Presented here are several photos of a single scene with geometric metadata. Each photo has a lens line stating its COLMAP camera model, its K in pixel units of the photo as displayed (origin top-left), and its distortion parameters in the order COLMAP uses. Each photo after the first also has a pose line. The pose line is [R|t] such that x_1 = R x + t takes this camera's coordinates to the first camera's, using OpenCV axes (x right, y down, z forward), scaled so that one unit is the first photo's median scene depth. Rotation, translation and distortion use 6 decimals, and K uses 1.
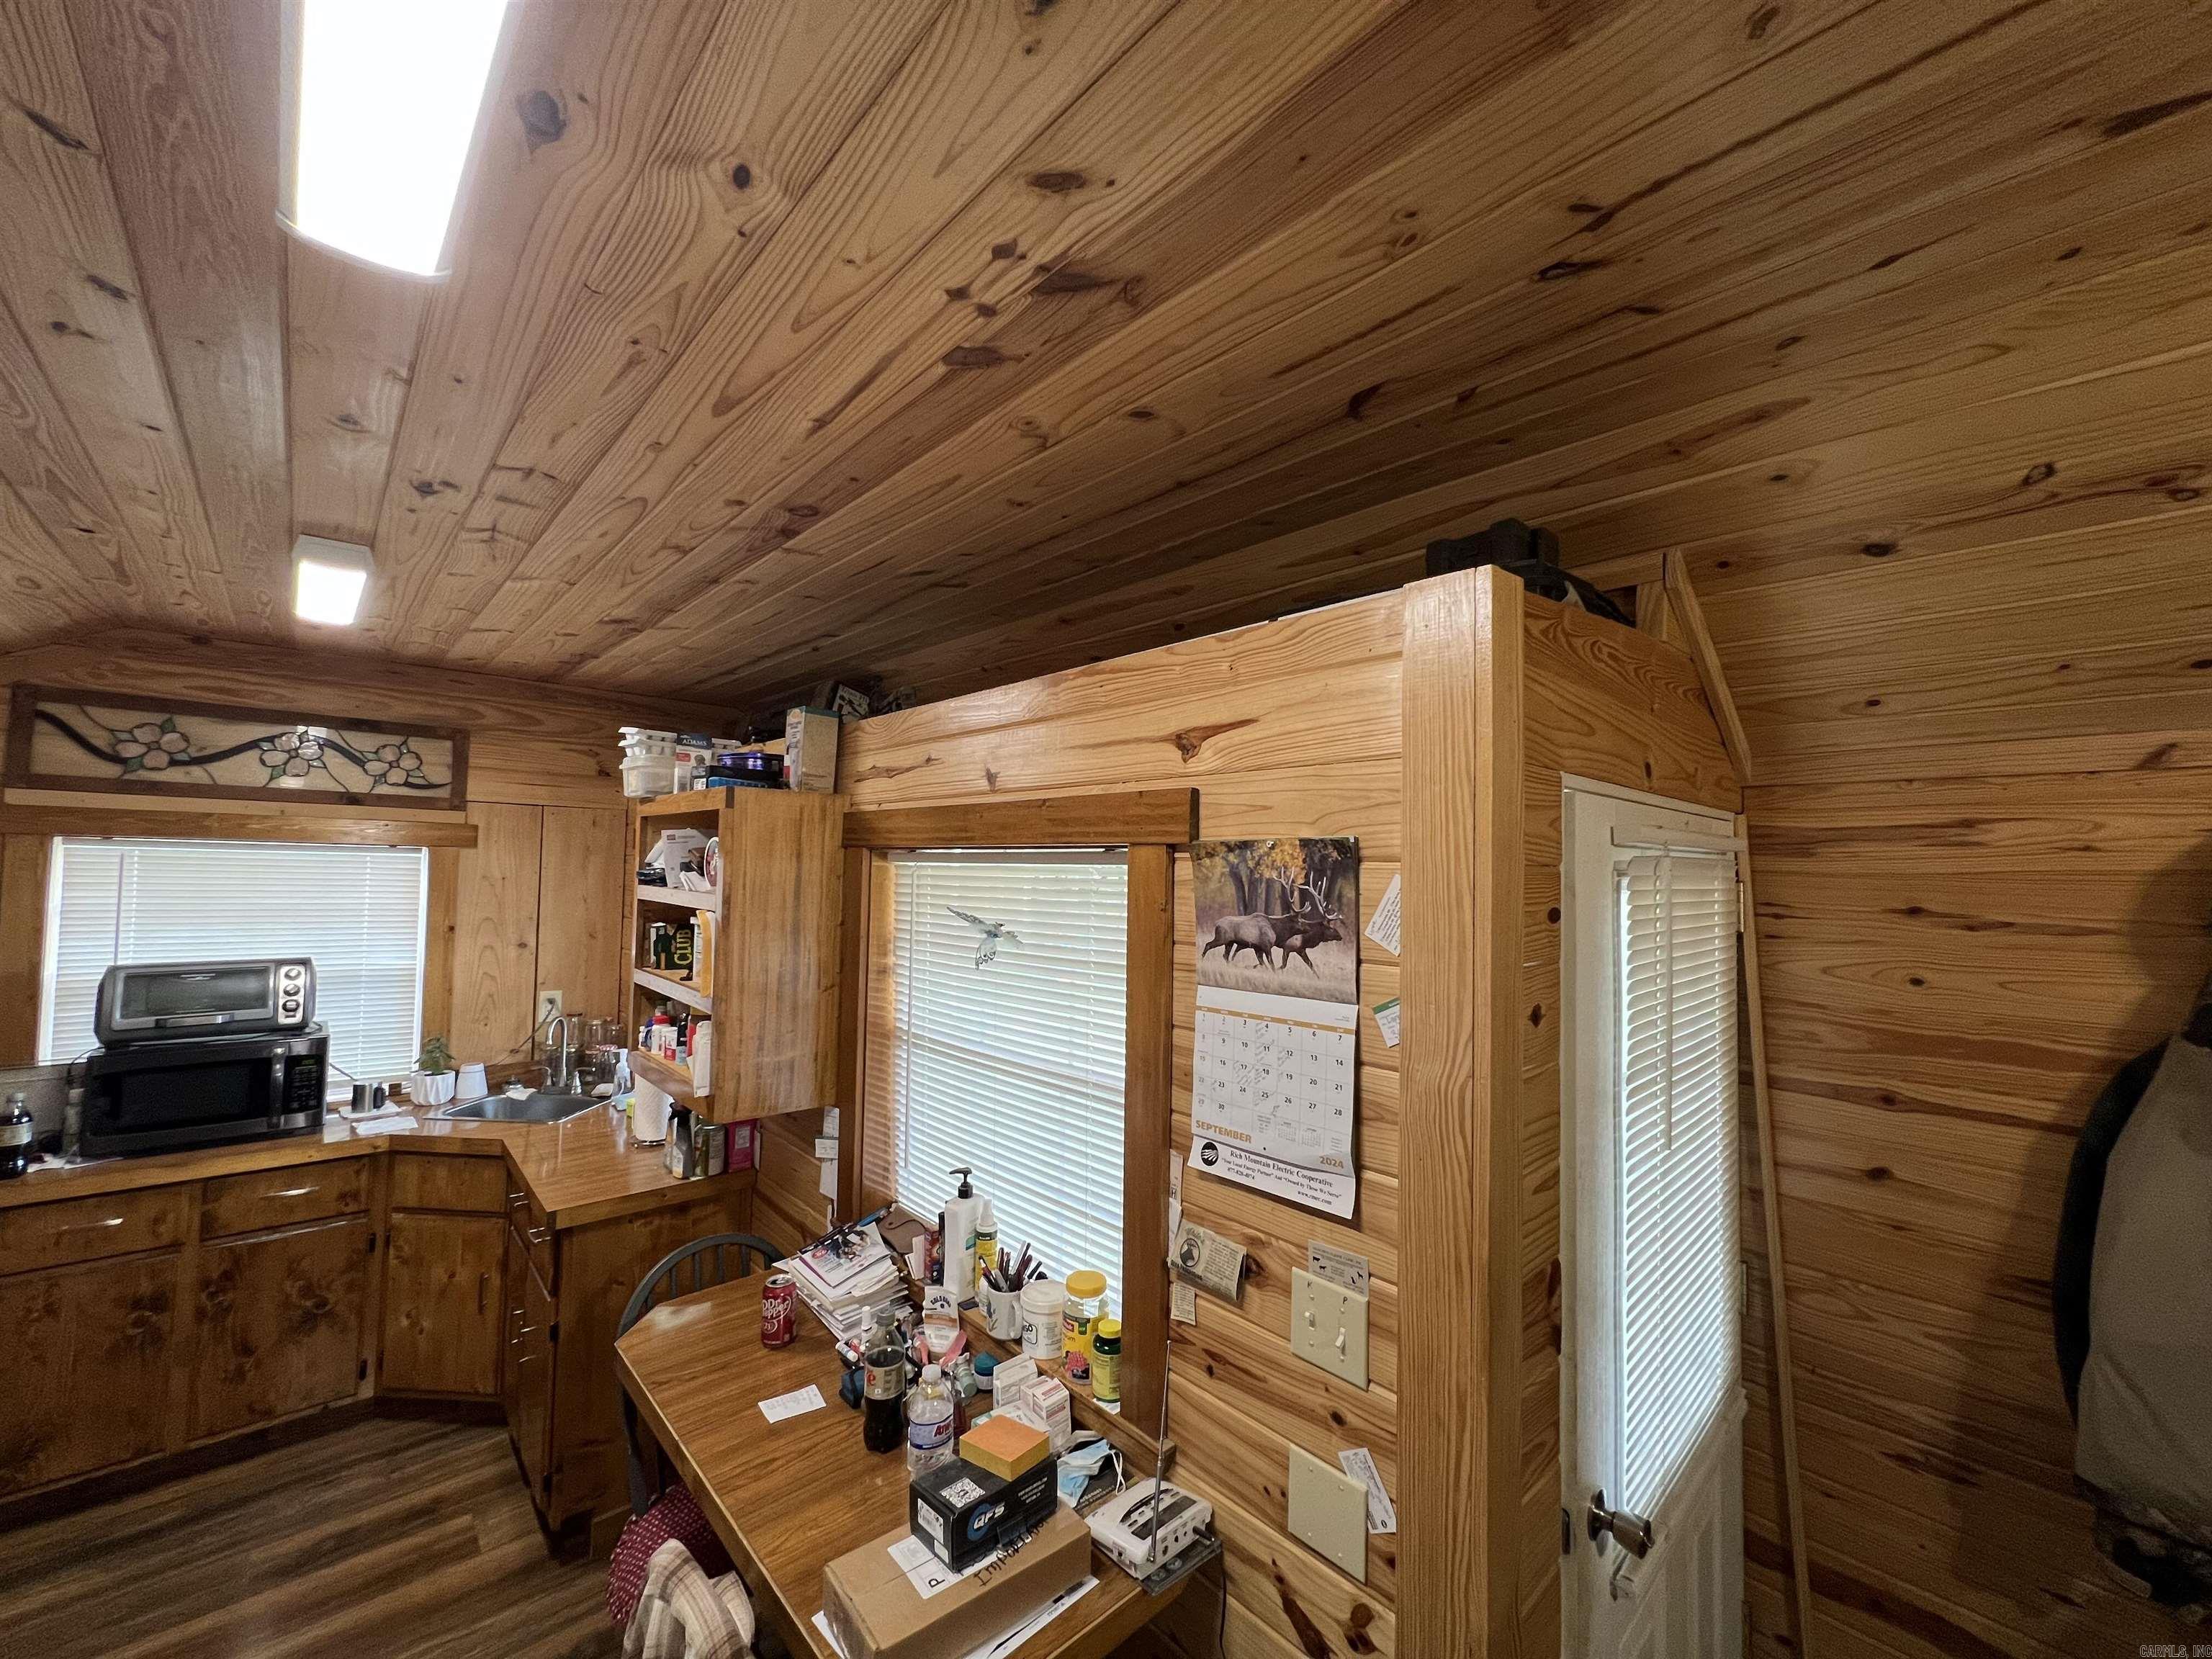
lens RADIAL K [[882.9, 0, 1110.2], [0, 882.9, 833.7], [0, 0, 1]] dist [-0.003697, 0.000942]
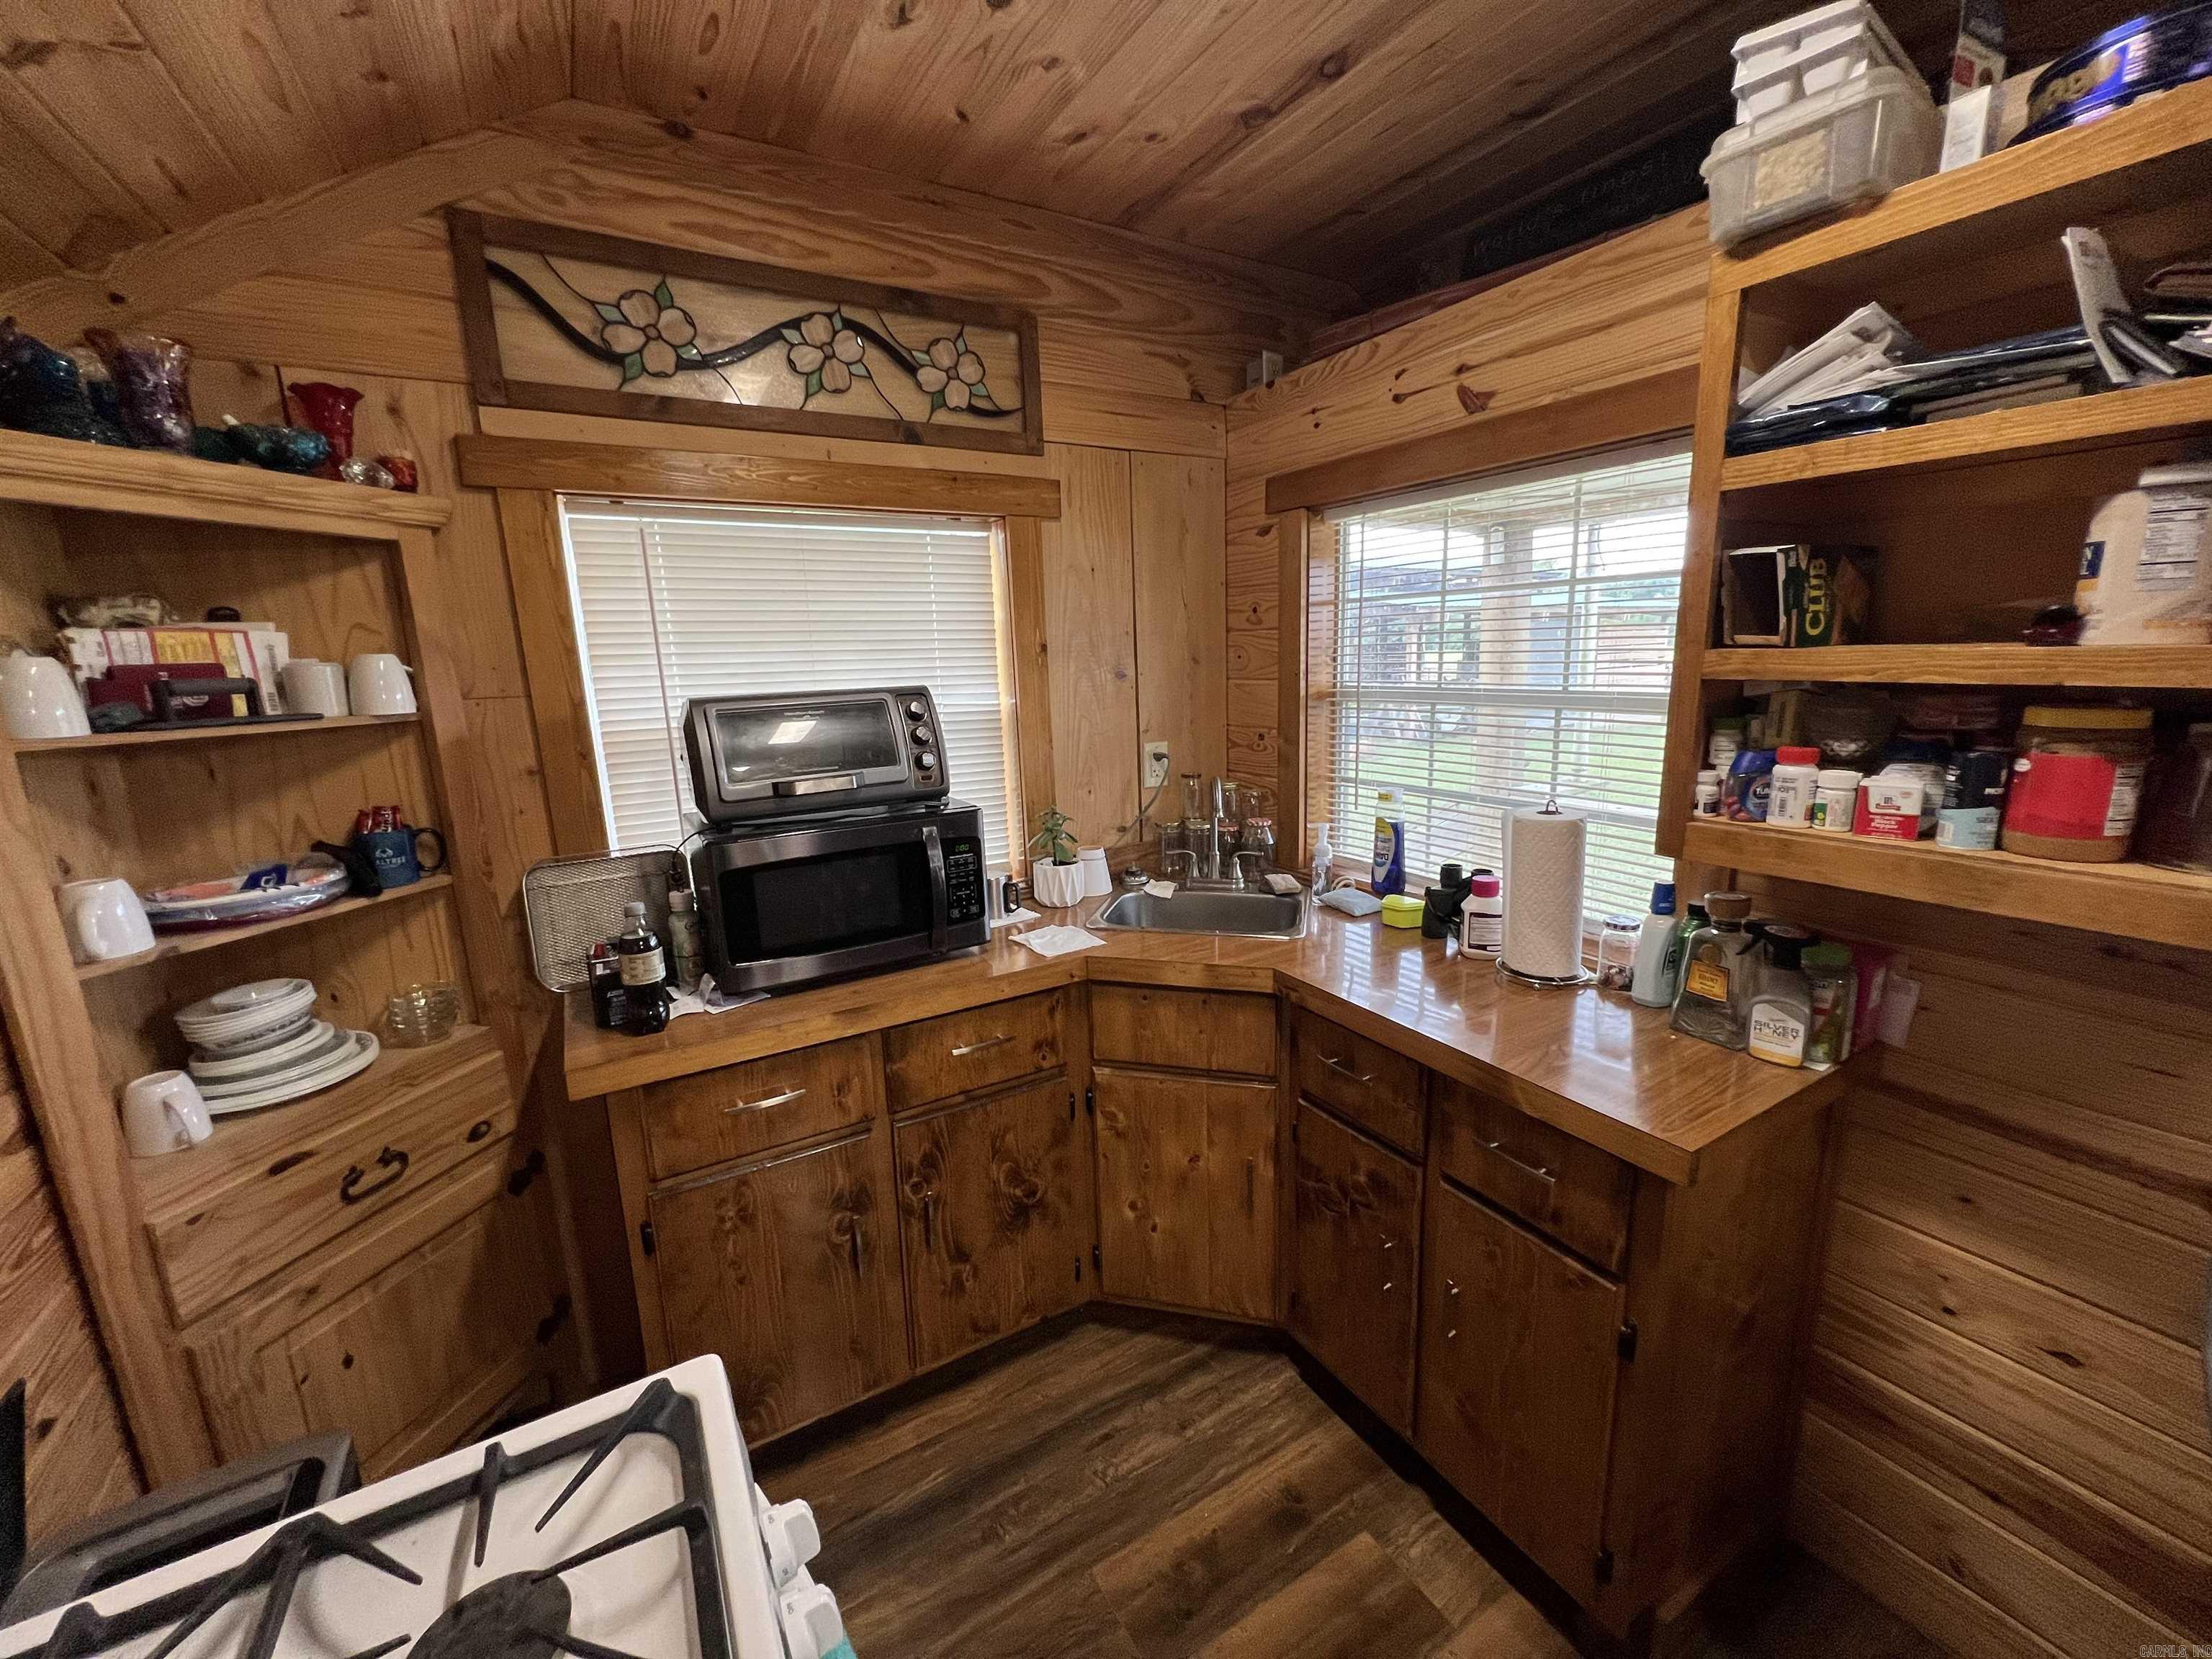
lens RADIAL K [[882.9, 0, 1108.4], [0, 882.9, 833.5], [0, 0, 1]] dist [-0.003697, 0.000942]
pose [[0.977356, -0.010970, -0.211316, -0.746687], [0.062541, 0.969015, 0.238954, 0.116034], [0.202147, -0.246759, 0.947759, 0.469756]]
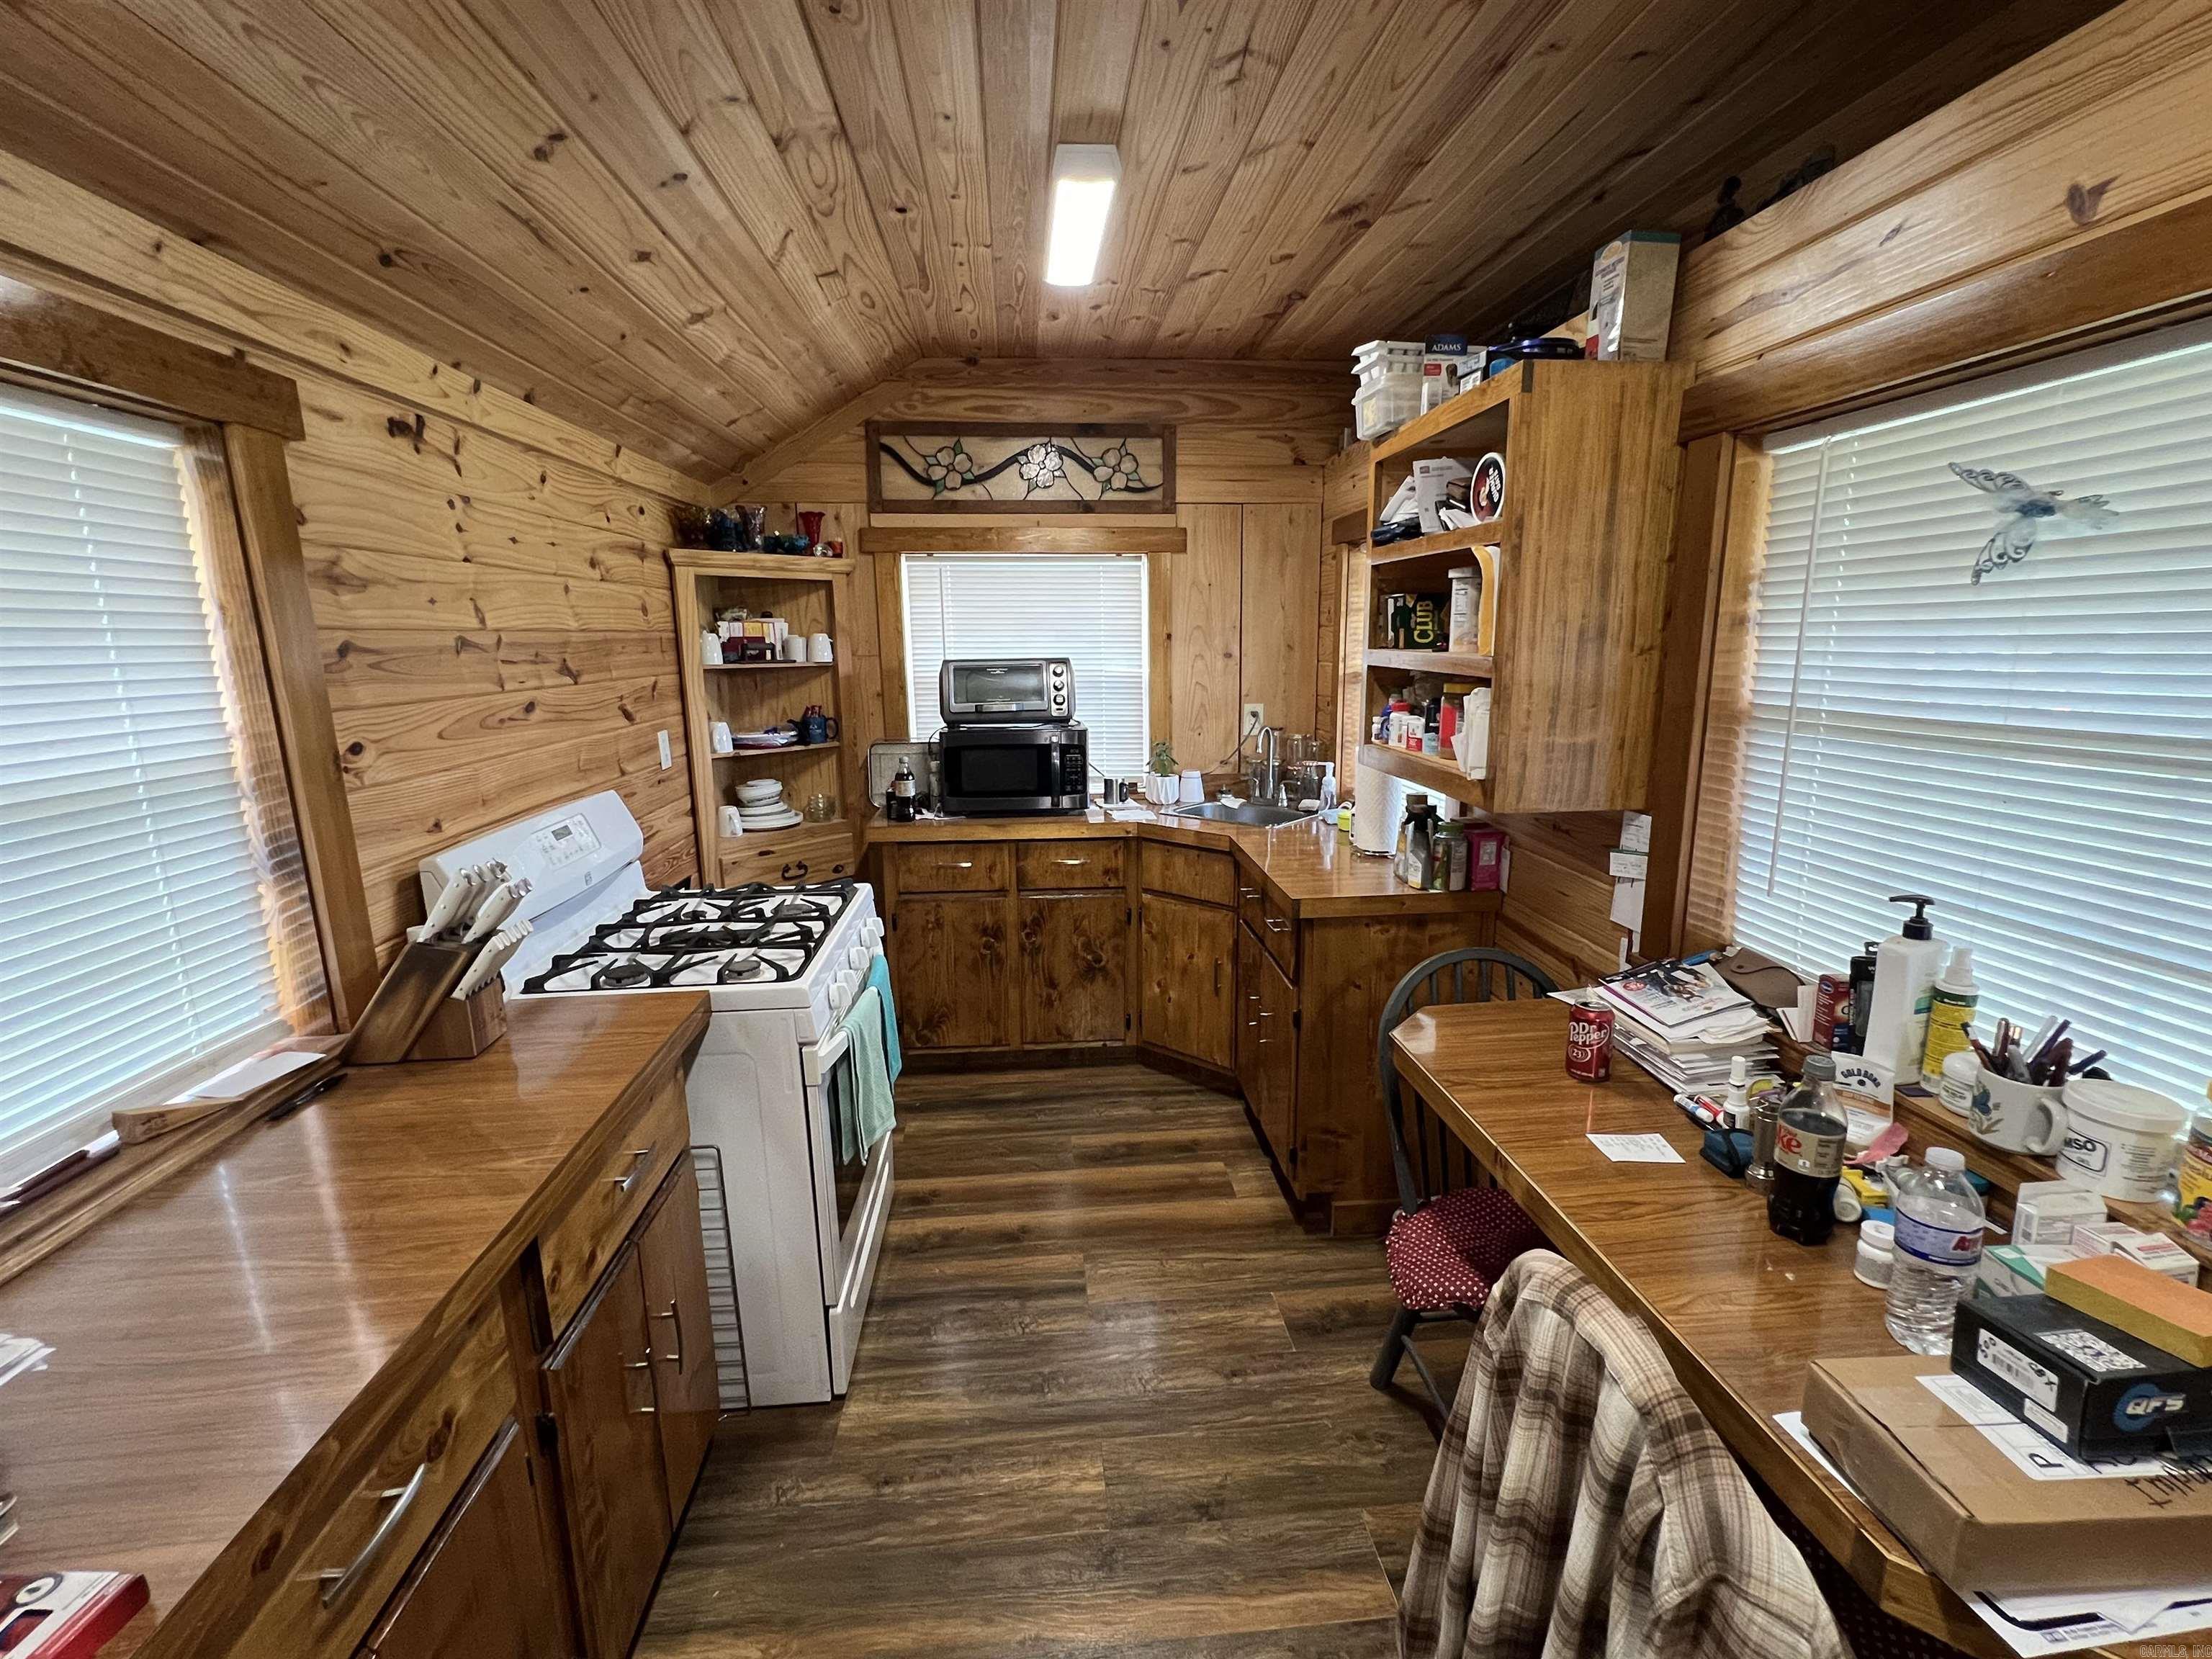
lens RADIAL K [[967.2, 0, 1108.1], [0, 967.2, 836.8], [0, 0, 1]] dist [-0.001259, -0.000134]
pose [[0.794518, 0.092851, -0.600100, -0.156934], [0.053628, 0.973650, 0.221651, 0.108515], [0.604868, -0.208288, 0.768603, 0.080894]]
